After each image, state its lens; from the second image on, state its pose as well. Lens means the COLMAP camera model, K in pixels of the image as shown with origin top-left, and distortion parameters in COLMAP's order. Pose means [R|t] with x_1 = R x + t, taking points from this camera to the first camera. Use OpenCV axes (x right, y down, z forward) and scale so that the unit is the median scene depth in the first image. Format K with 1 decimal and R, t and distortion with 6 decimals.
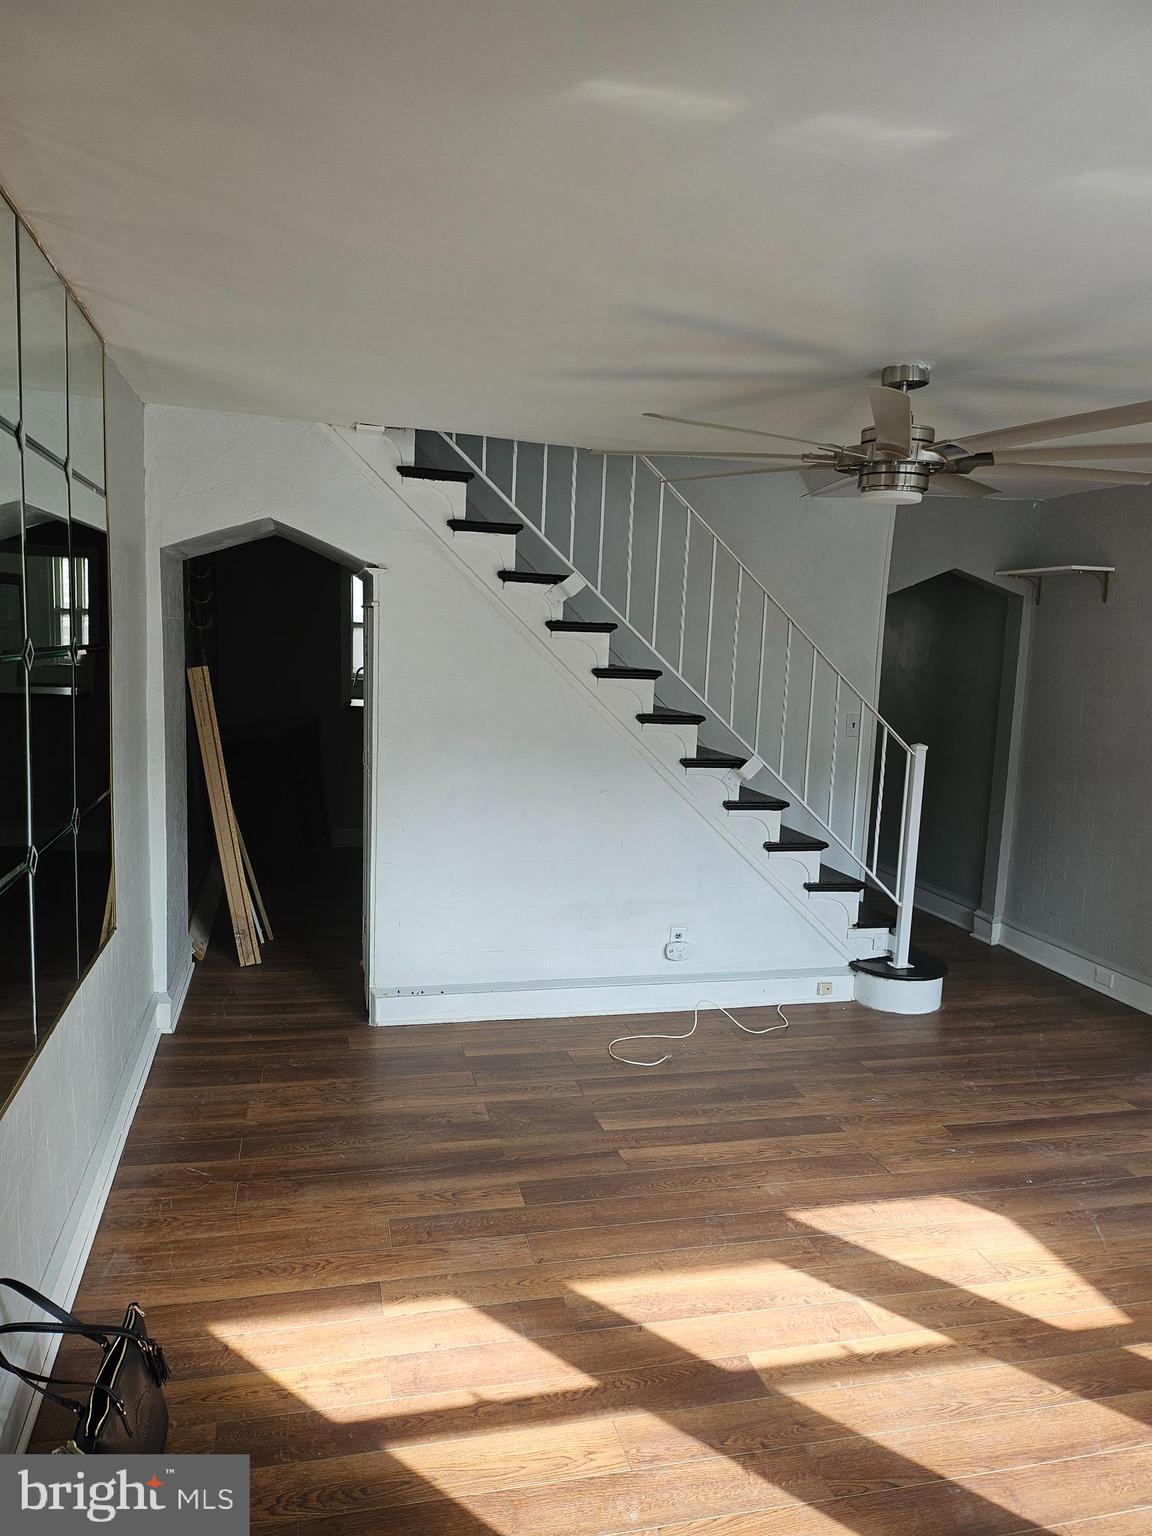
lens RADIAL K [[1067.7, 0, 573.6], [0, 1067.7, 786.7], [0, 0, 1]] dist [0.078994, -0.079982]
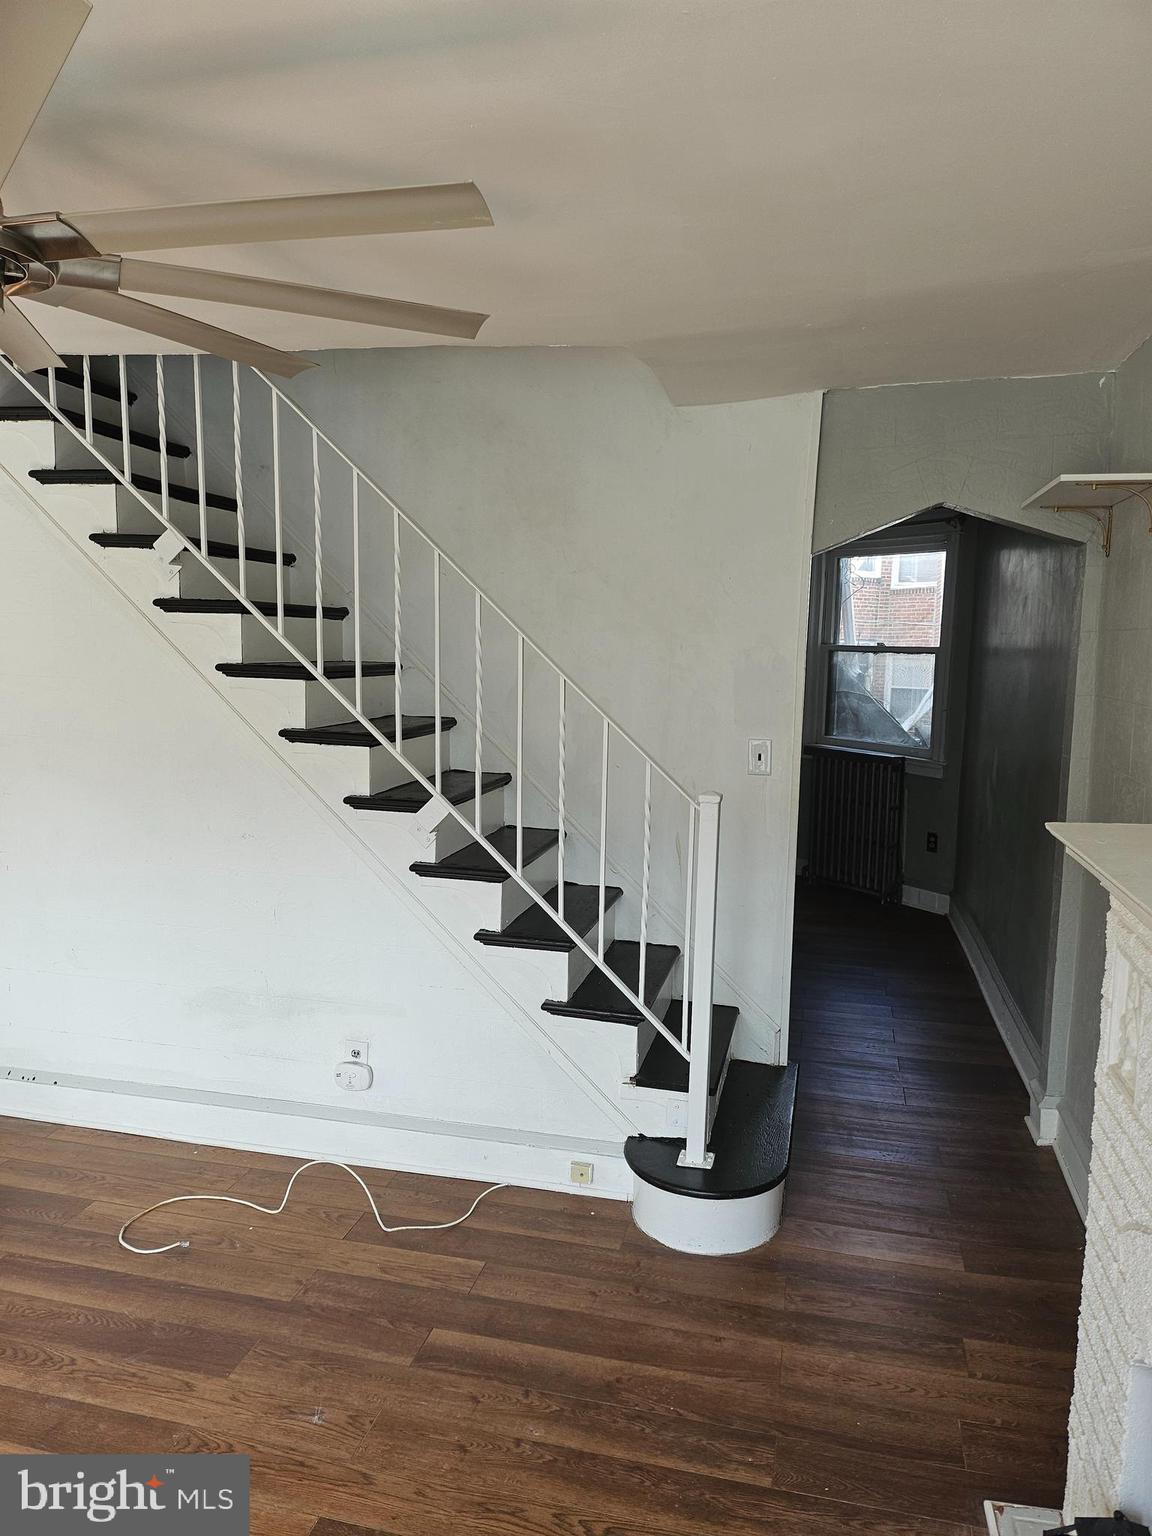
lens RADIAL K [[1067.7, 0, 566.7], [0, 1067.7, 766.9], [0, 0, 1]] dist [0.078994, -0.079982]
pose [[0.887744, 0.039921, -0.458604, 0.618425], [-0.056303, 0.998169, -0.022099, -0.042854], [0.456882, 0.045440, 0.888366, 0.519558]]
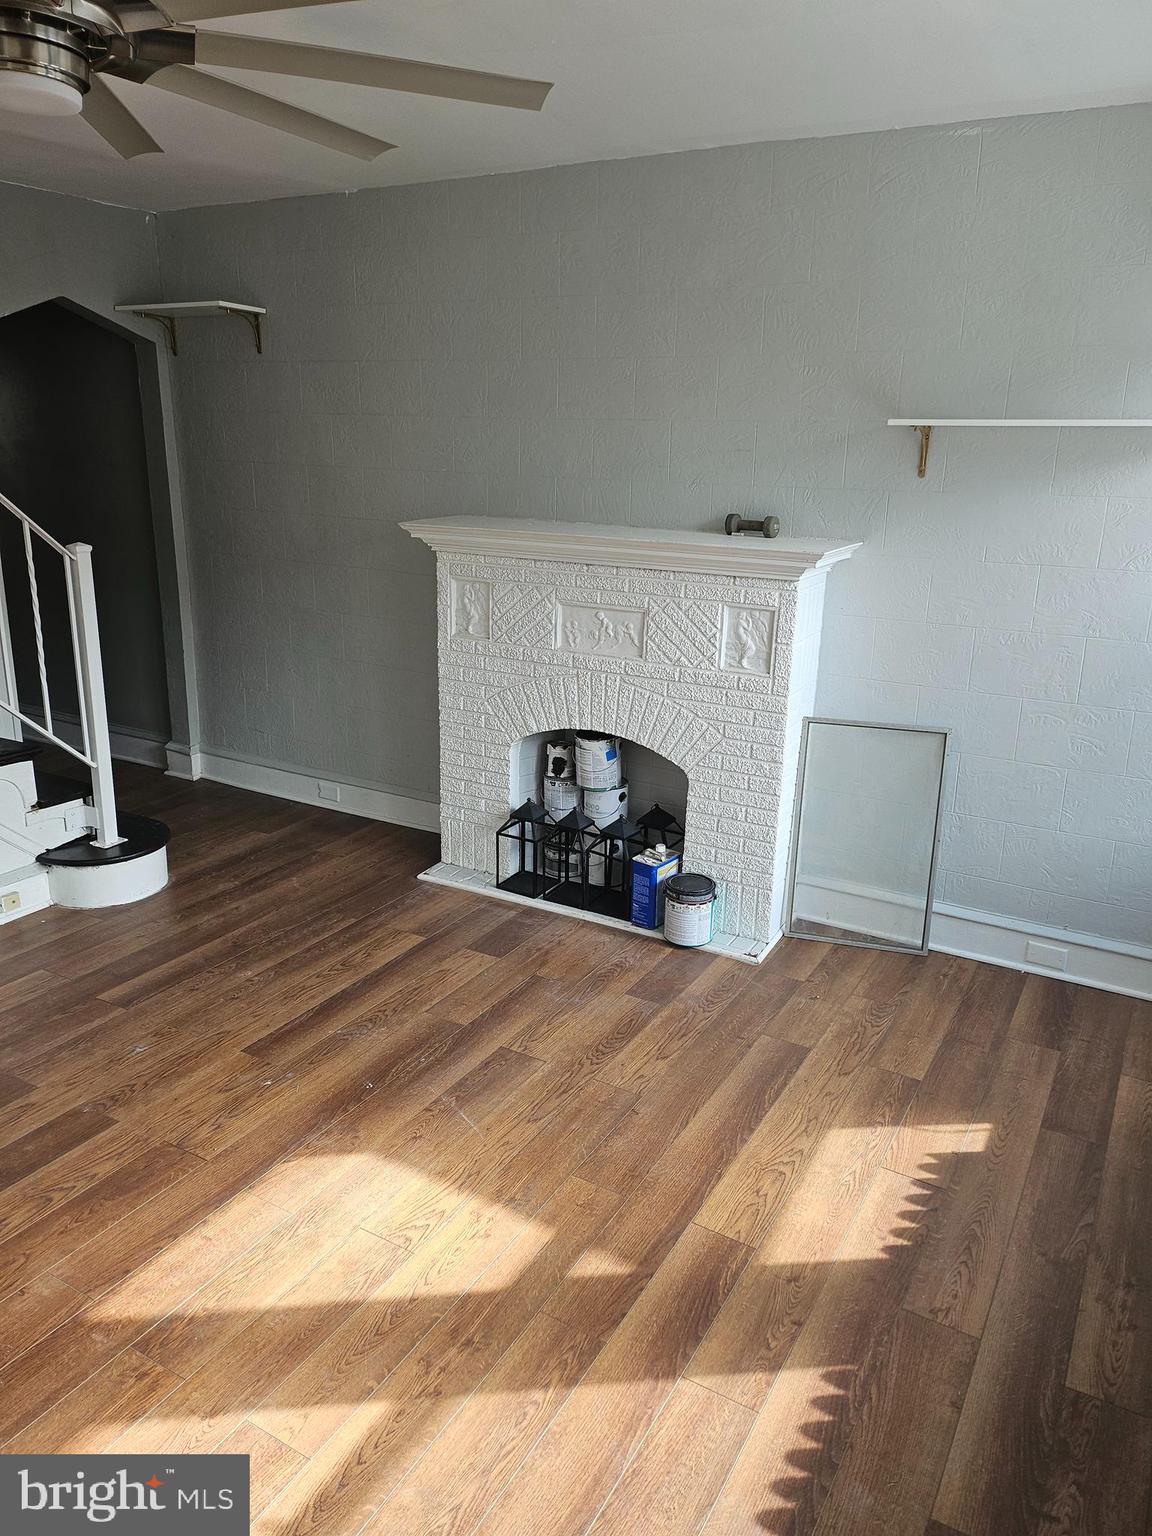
lens RADIAL K [[1067.7, 0, 571.1], [0, 1067.7, 768.1], [0, 0, 1]] dist [0.078994, -0.079982]
pose [[0.694117, -0.219801, 0.685484, 0.023547], [0.100527, 0.972510, 0.210044, -0.014847], [-0.712808, -0.076885, 0.697132, 0.293972]]
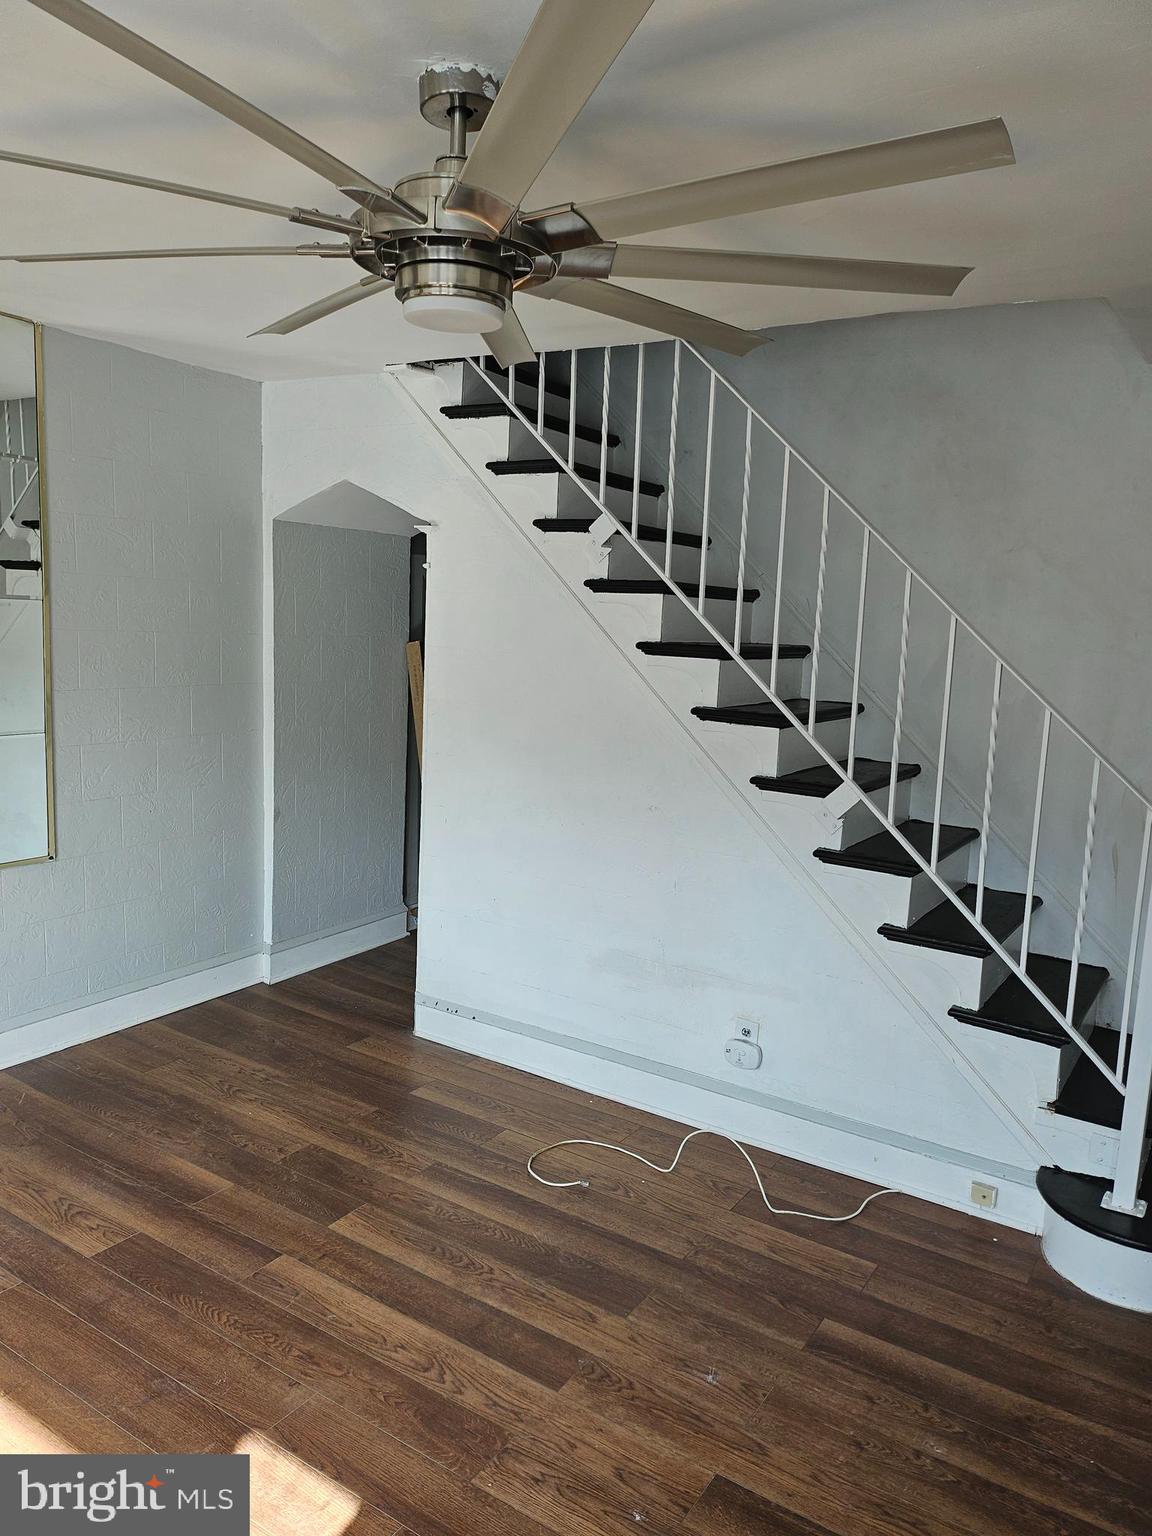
lens RADIAL K [[1067.7, 0, 575.6], [0, 1067.7, 773.6], [0, 0, 1]] dist [0.078994, -0.079982]
pose [[0.688946, 0.097583, -0.718214, 0.591709], [-0.119888, 0.992589, 0.019860, -0.031752], [0.714829, 0.072423, 0.695539, 0.502497]]
